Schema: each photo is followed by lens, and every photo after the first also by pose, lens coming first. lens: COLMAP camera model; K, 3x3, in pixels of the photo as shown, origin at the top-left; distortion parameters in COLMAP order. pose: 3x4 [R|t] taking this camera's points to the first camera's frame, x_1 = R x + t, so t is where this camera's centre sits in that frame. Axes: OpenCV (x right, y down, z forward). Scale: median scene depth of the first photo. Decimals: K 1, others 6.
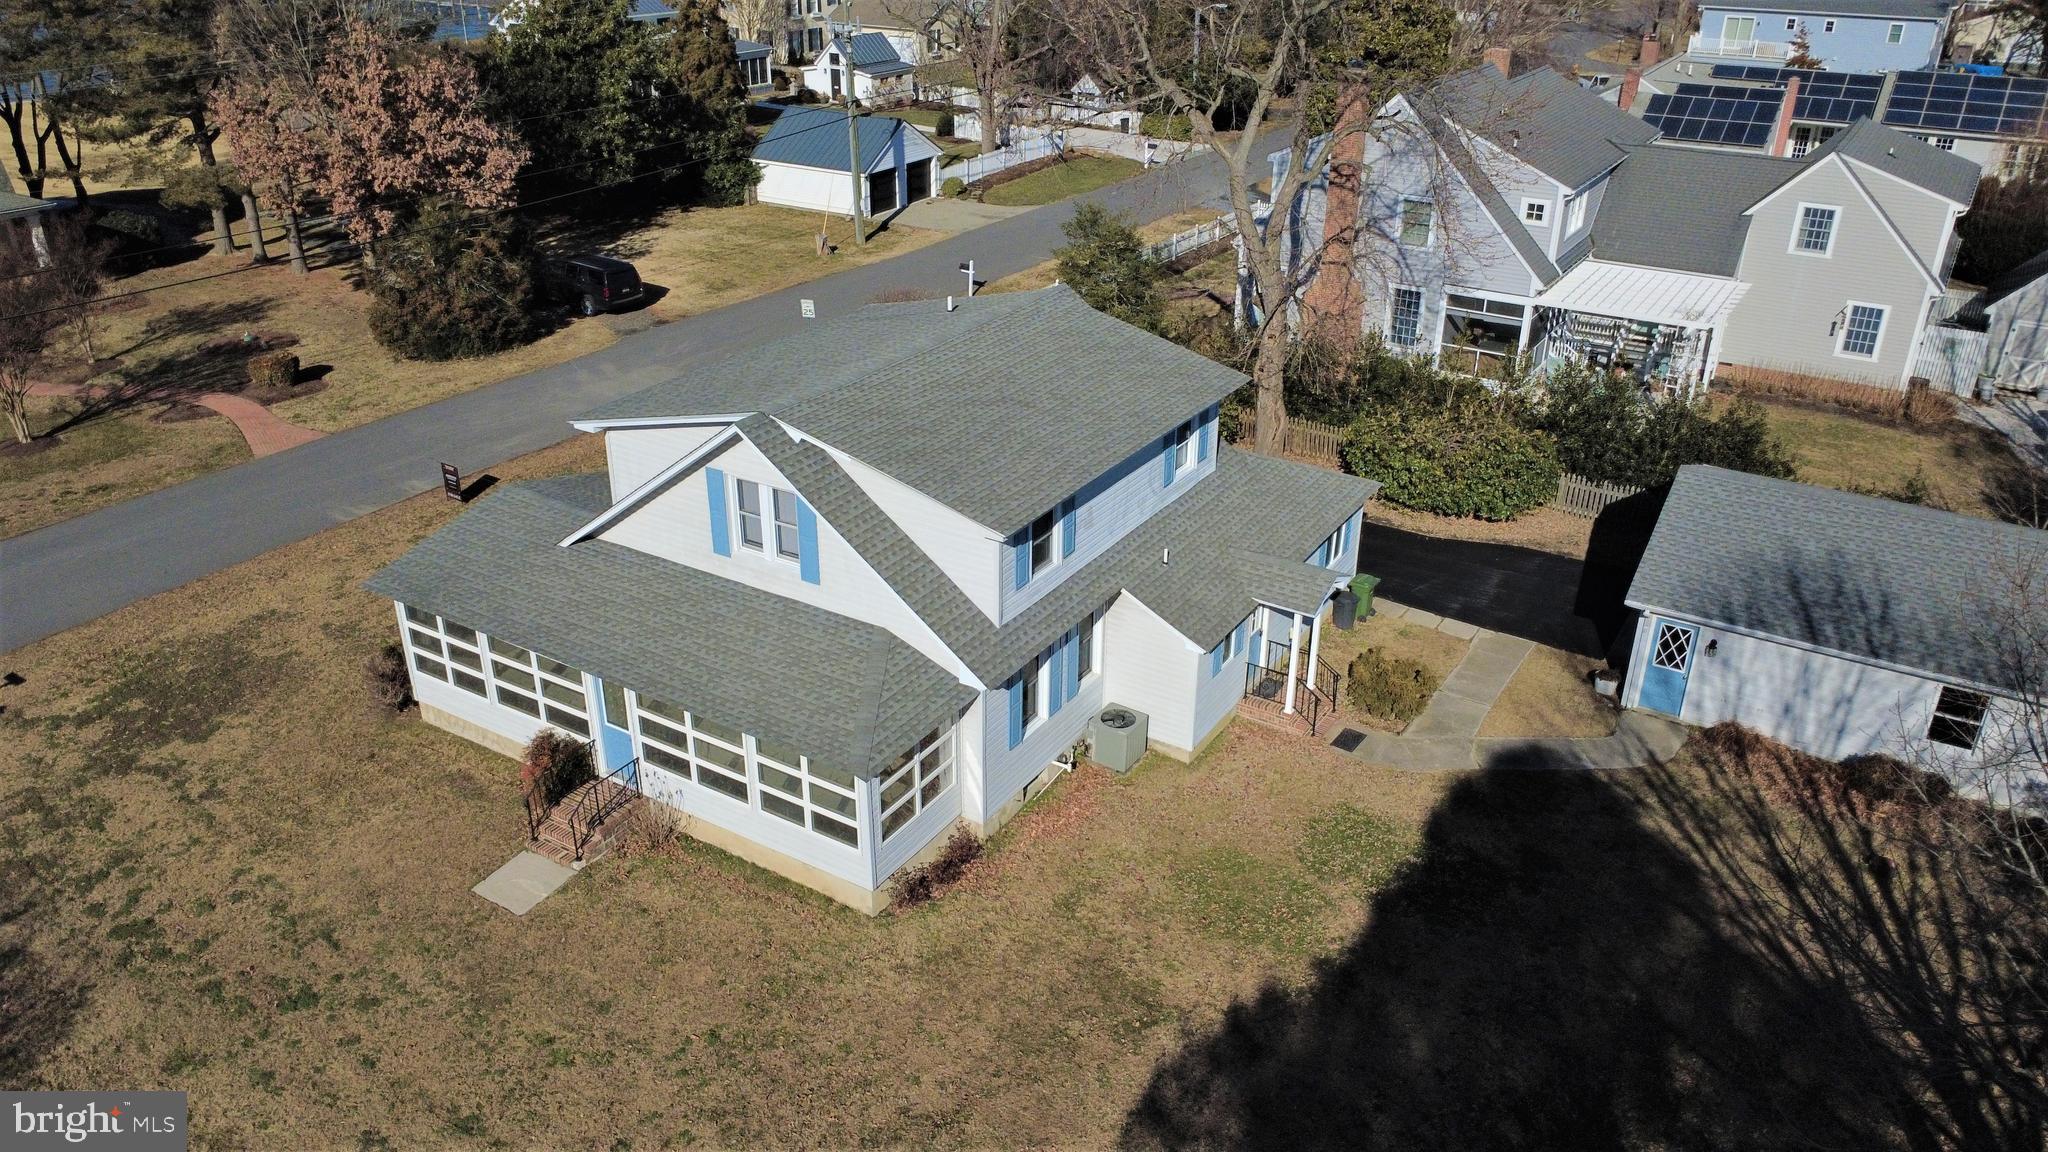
lens RADIAL K [[1483.8, 0, 1024.0], [0, 1483.8, 576.0], [0, 0, 1]] dist [-0.002950, -0.003546]
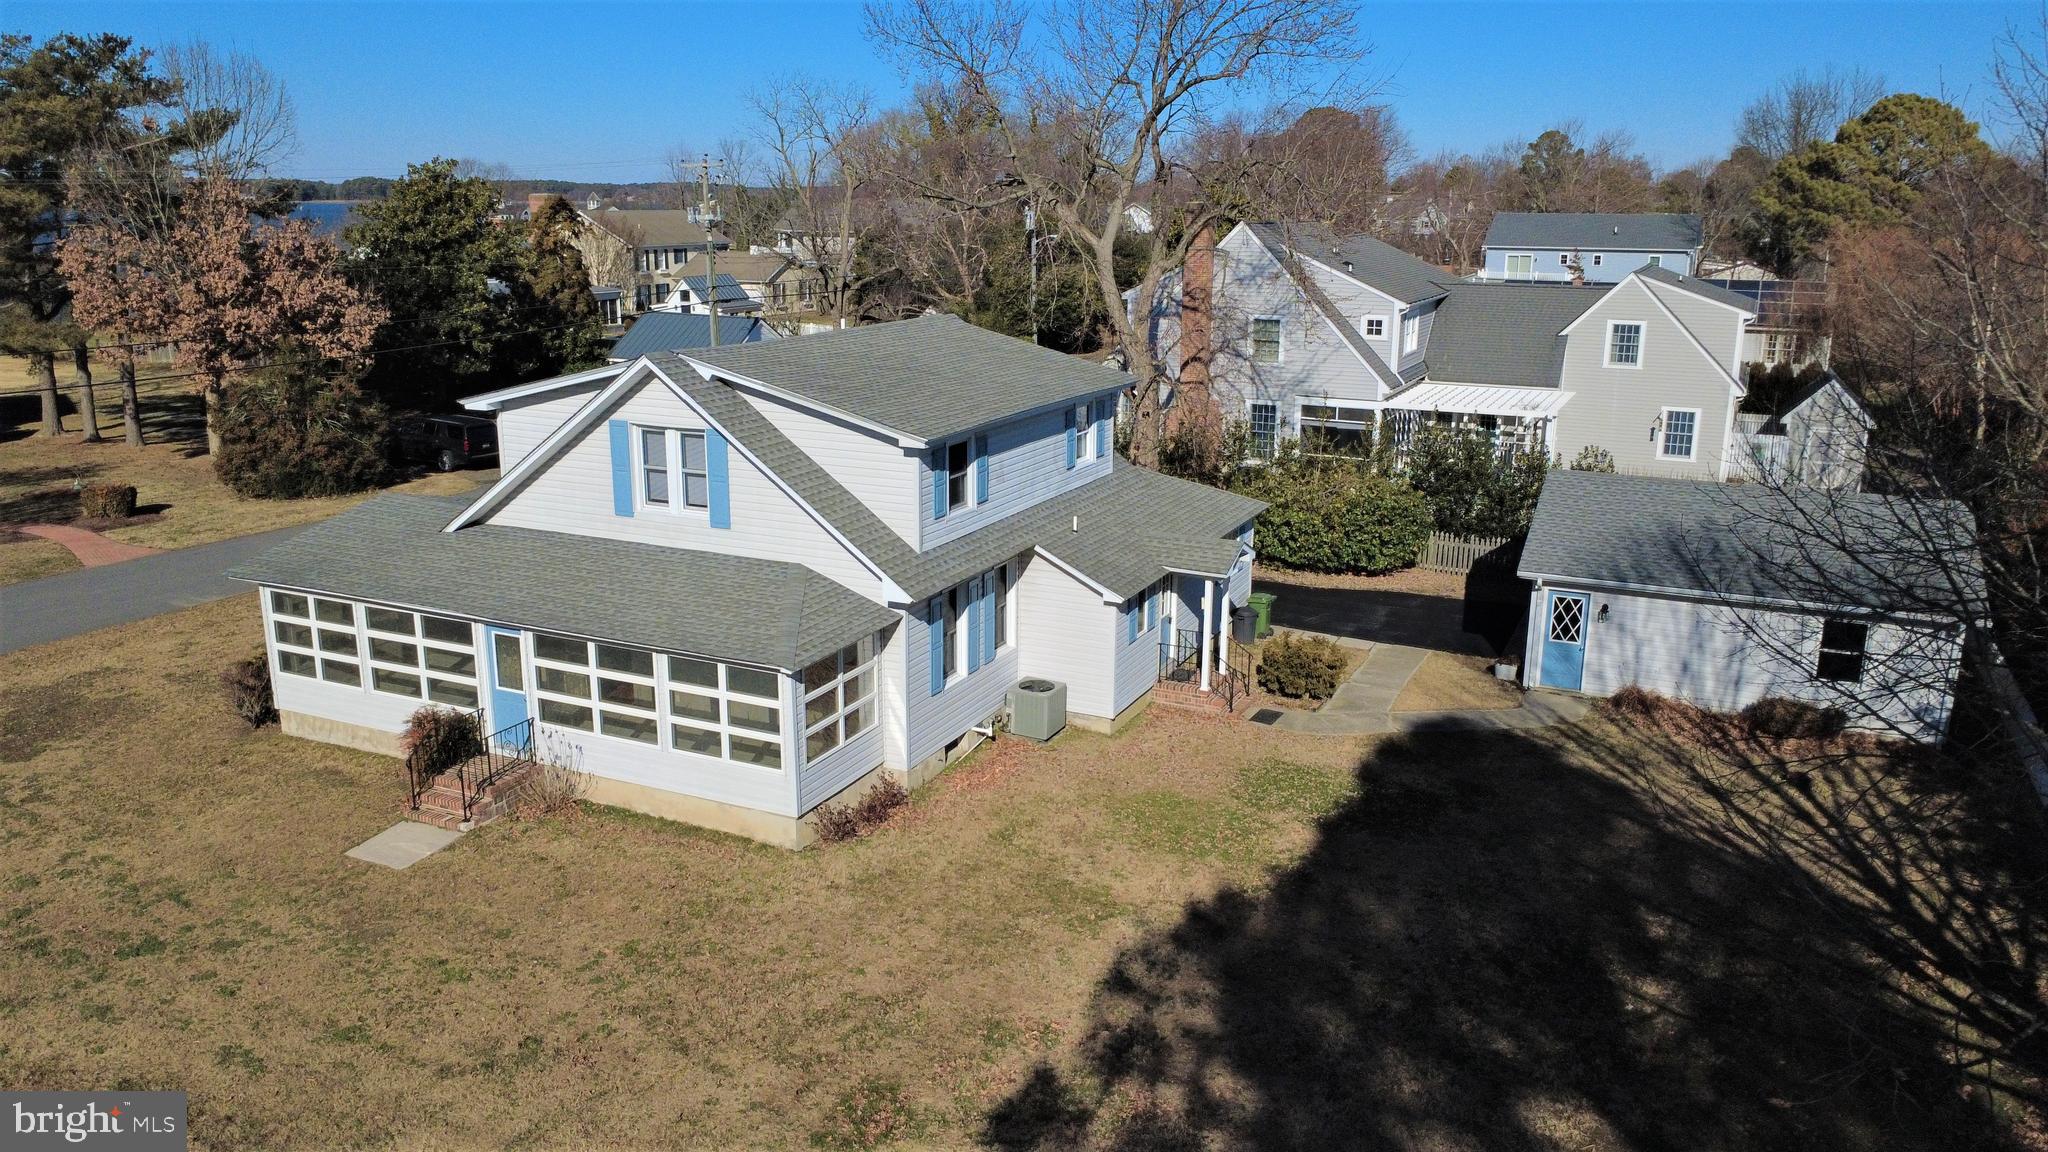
lens RADIAL K [[1483.1, 0, 1024.0], [0, 1483.1, 576.0], [0, 0, 1]] dist [-0.001028, -0.002137]
pose [[0.993277, -0.028591, 0.112178, -0.052448], [0.051023, 0.977946, -0.202531, 0.224832], [-0.103913, 0.206893, 0.972830, 0.041052]]
